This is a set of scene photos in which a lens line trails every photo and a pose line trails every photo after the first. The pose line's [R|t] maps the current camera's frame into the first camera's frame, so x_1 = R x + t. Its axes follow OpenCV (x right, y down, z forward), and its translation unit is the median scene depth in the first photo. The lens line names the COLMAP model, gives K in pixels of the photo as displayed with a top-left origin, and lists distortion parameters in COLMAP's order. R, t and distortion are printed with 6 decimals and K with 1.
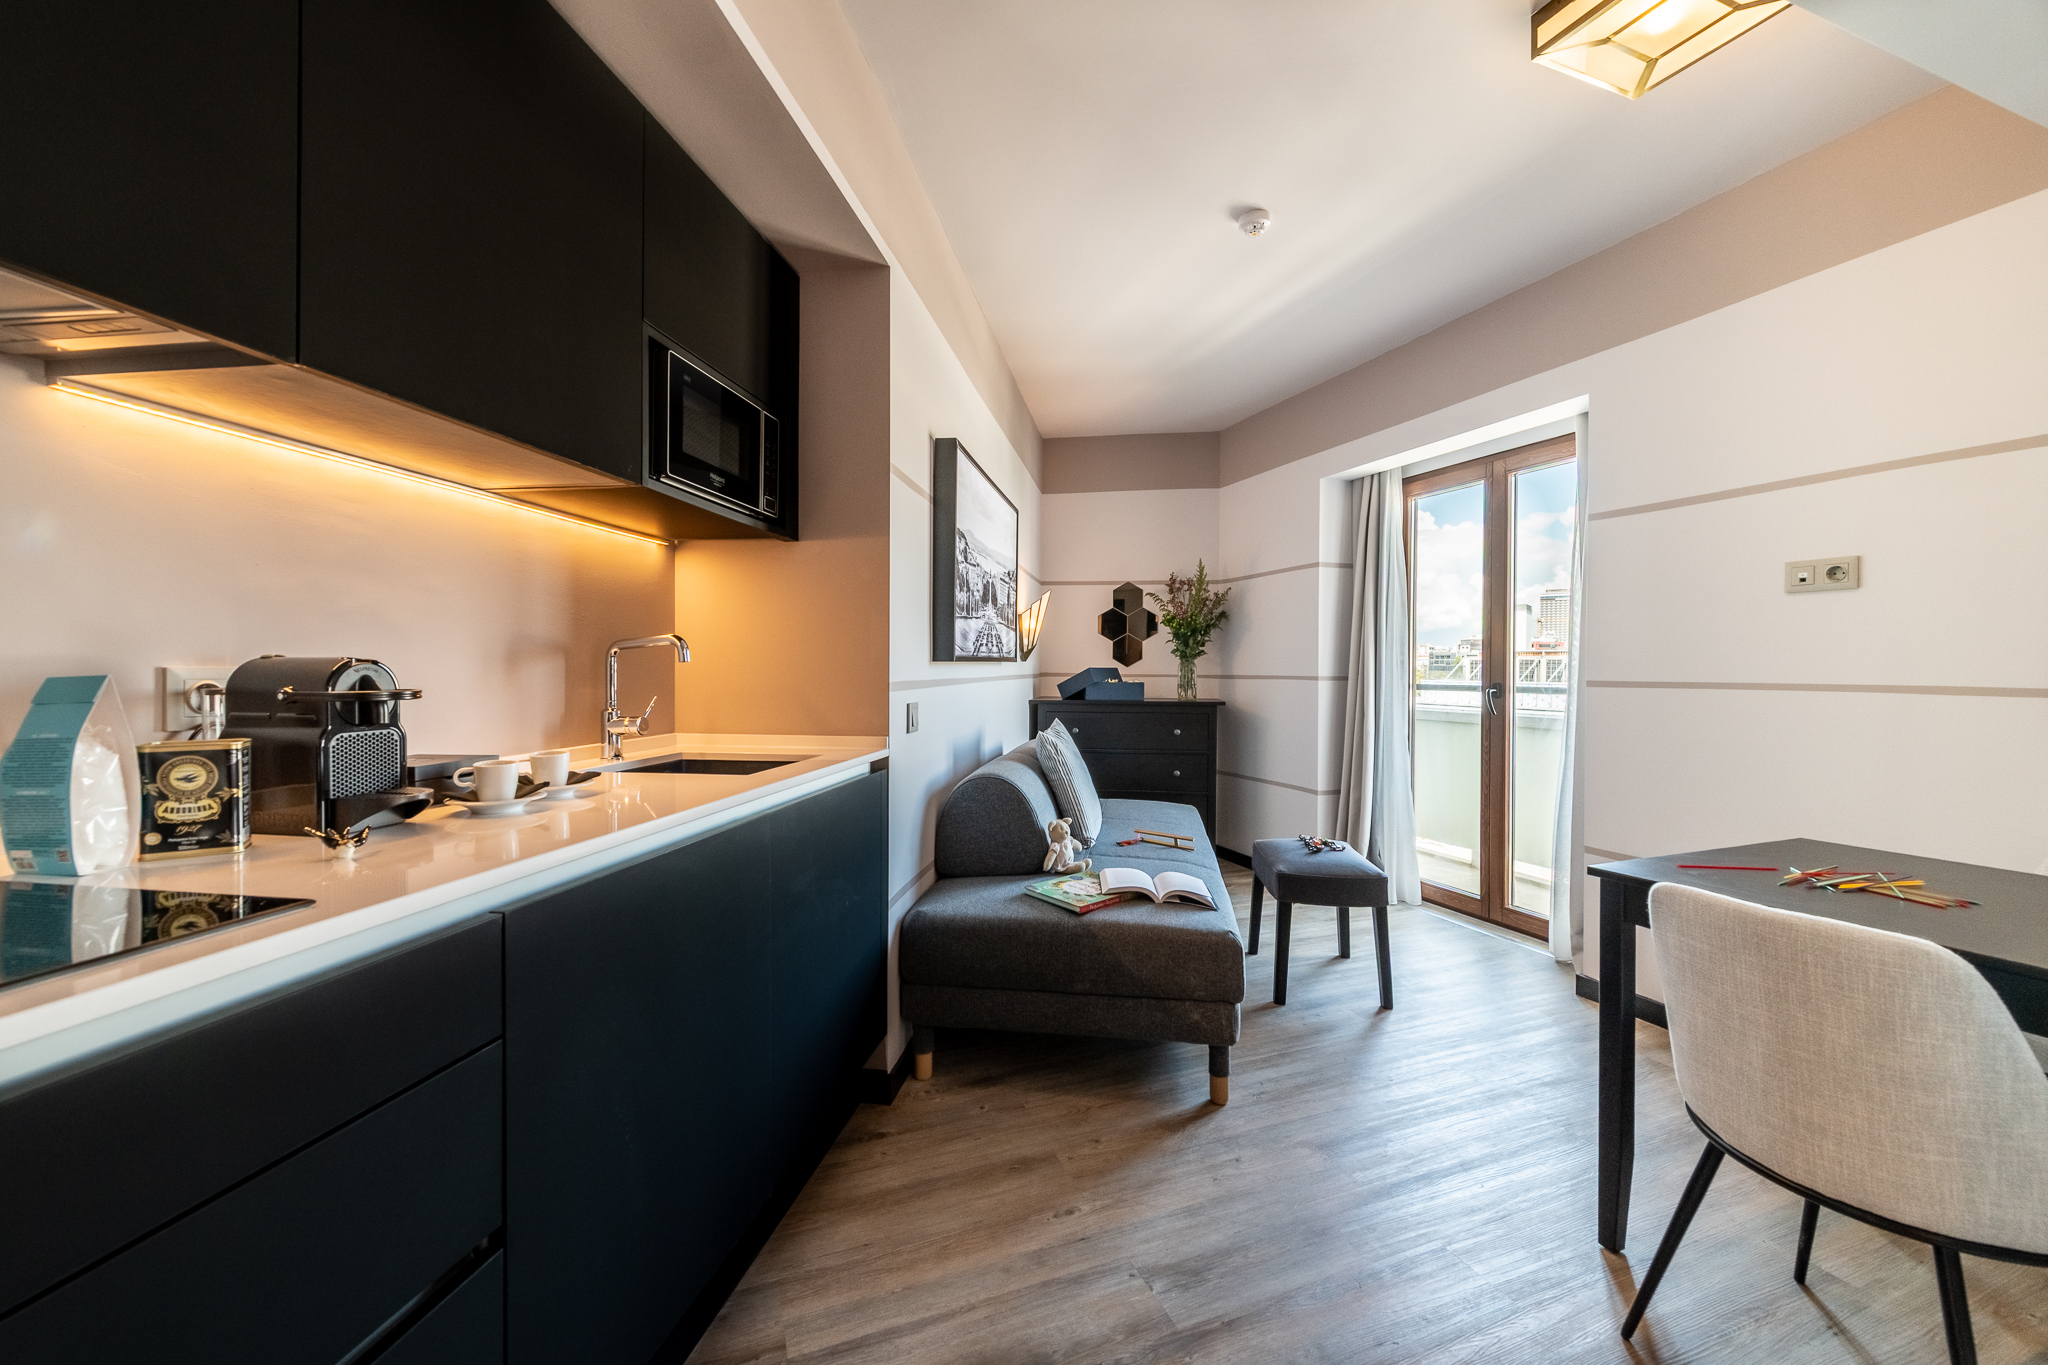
lens RADIAL K [[798.0, 0, 1026.2], [0, 798.0, 675.4], [0, 0, 1]] dist [0.010301, -0.004132]
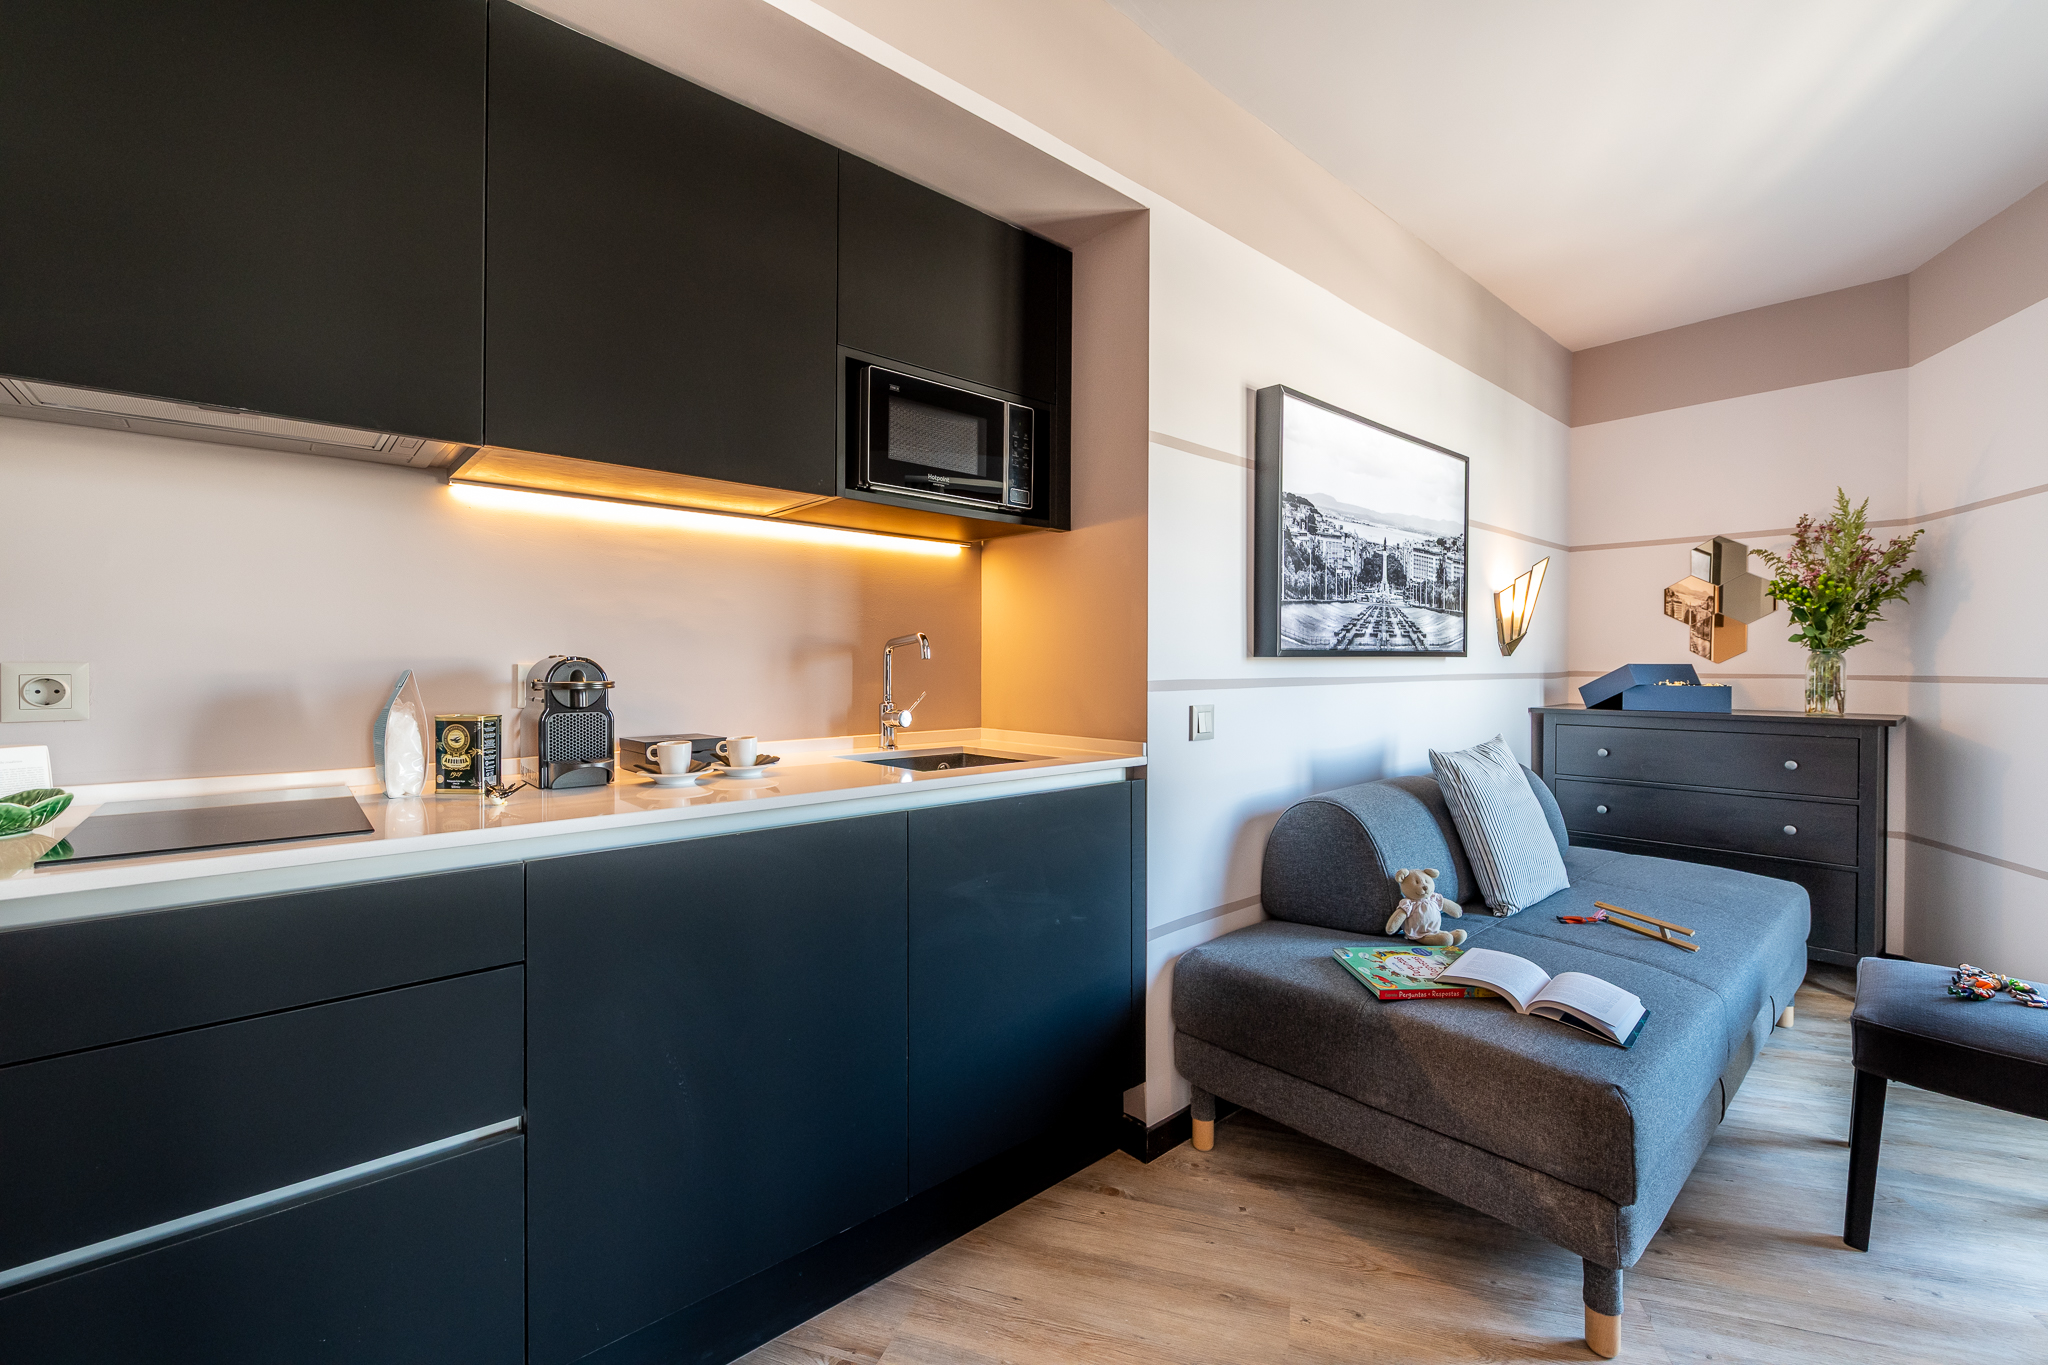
lens RADIAL K [[851.7, 0, 1020.4], [0, 851.7, 667.2], [0, 0, 1]] dist [0.001916, -0.002833]
pose [[0.774228, 0.000358, -0.632907, 0.287117], [-0.004912, 0.999973, -0.005443, -0.000586], [0.632888, 0.007323, 0.774209, 0.172235]]
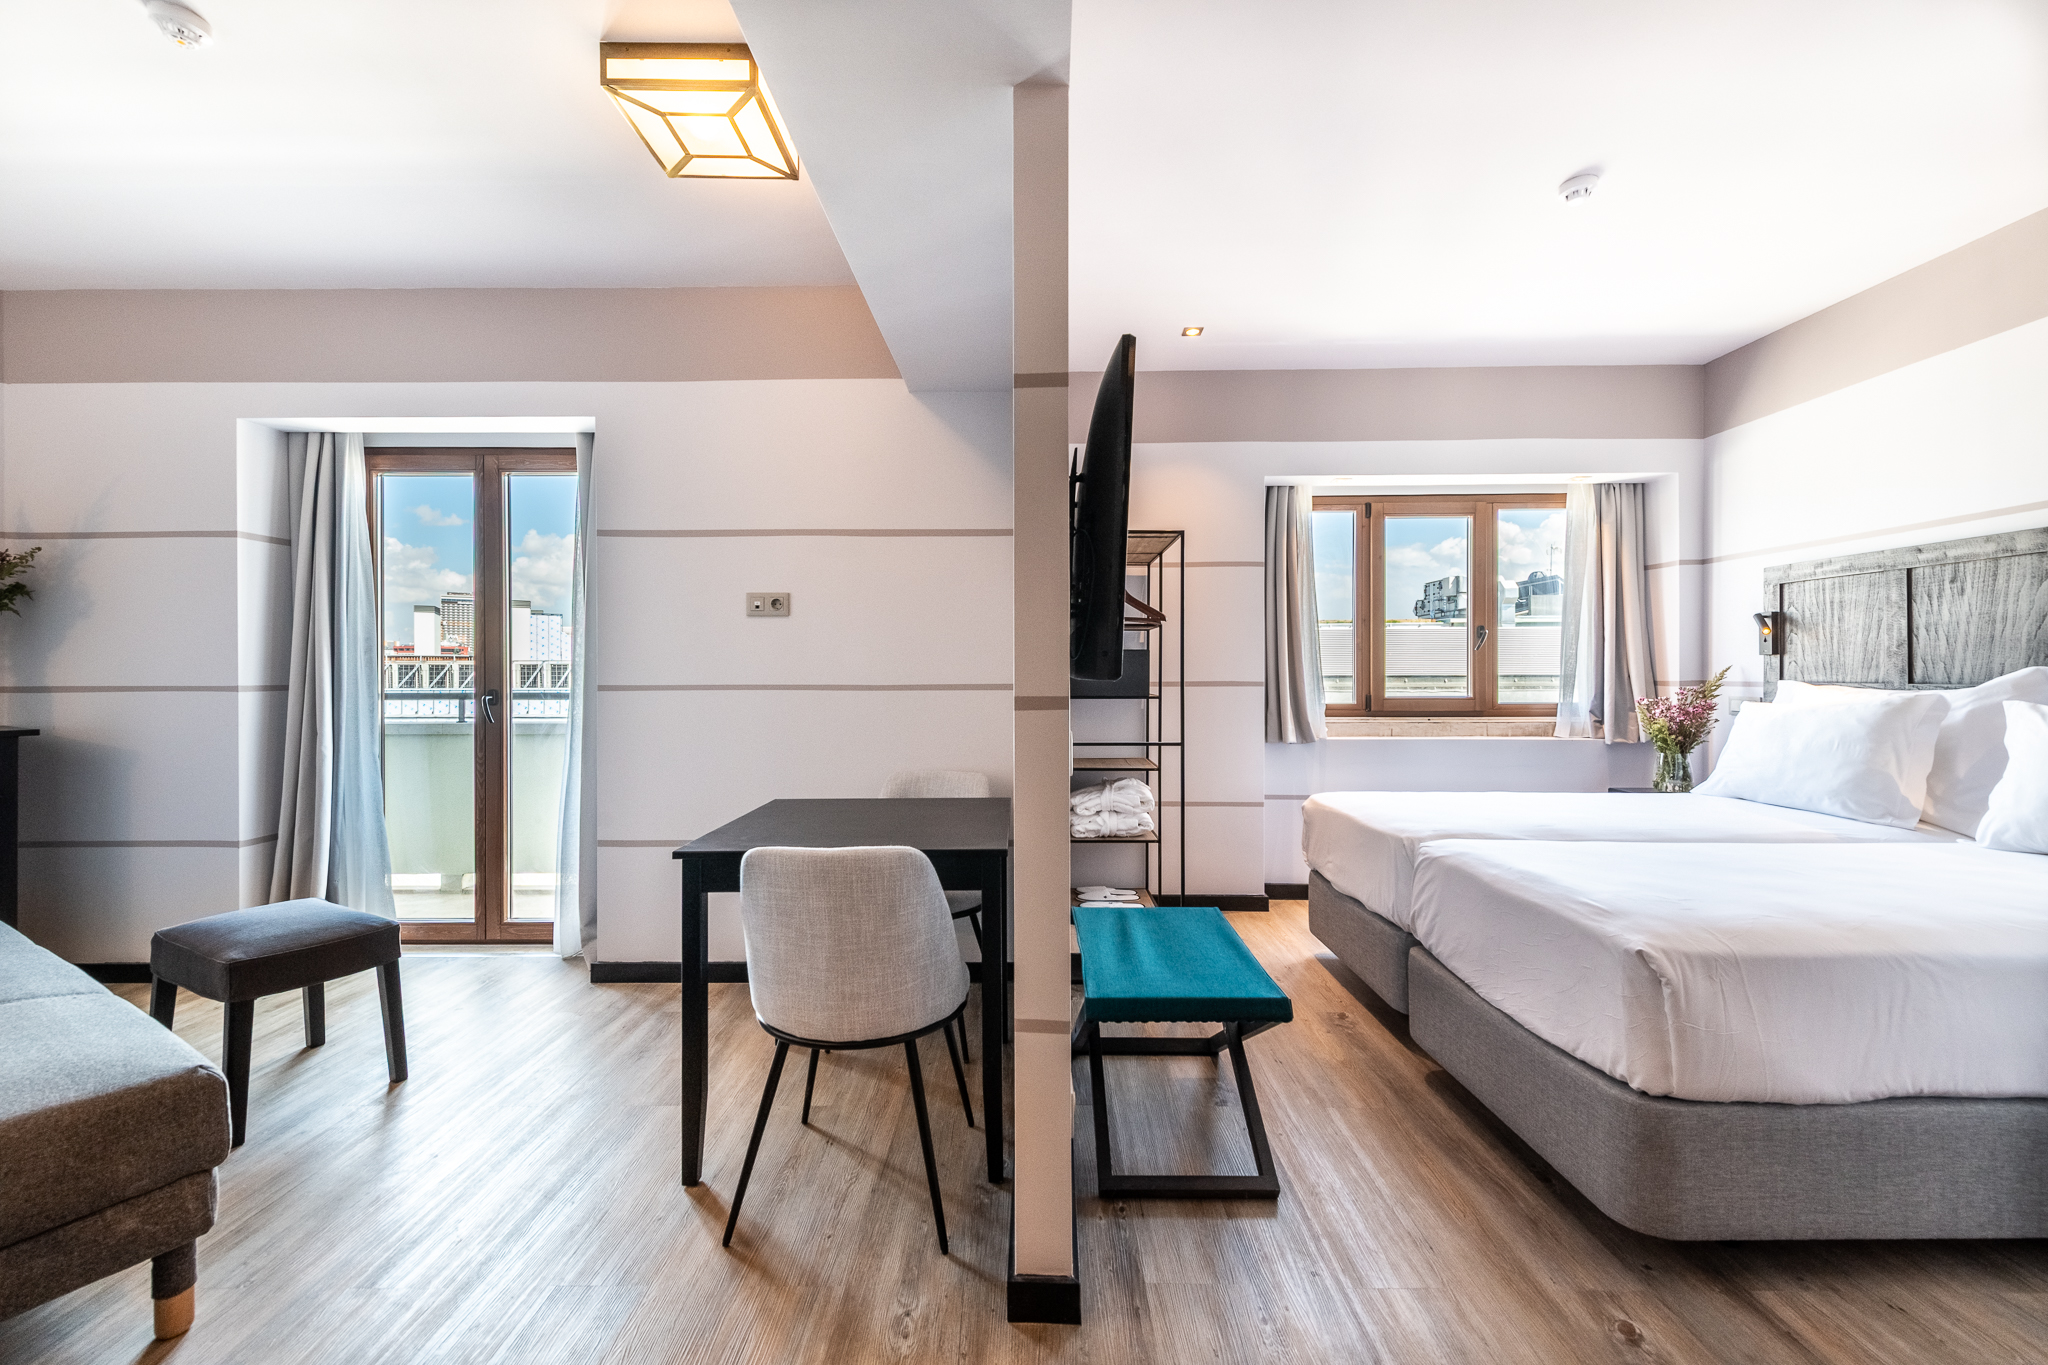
lens RADIAL K [[804.6, 0, 1031.6], [0, 804.6, 675.2], [0, 0, 1]] dist [0.000582, -0.000227]
pose [[0.364172, -0.005010, 0.931318, -0.107767], [0.012138, 0.999926, 0.000633, -0.000698], [-0.931253, 0.011074, 0.364206, 0.088135]]
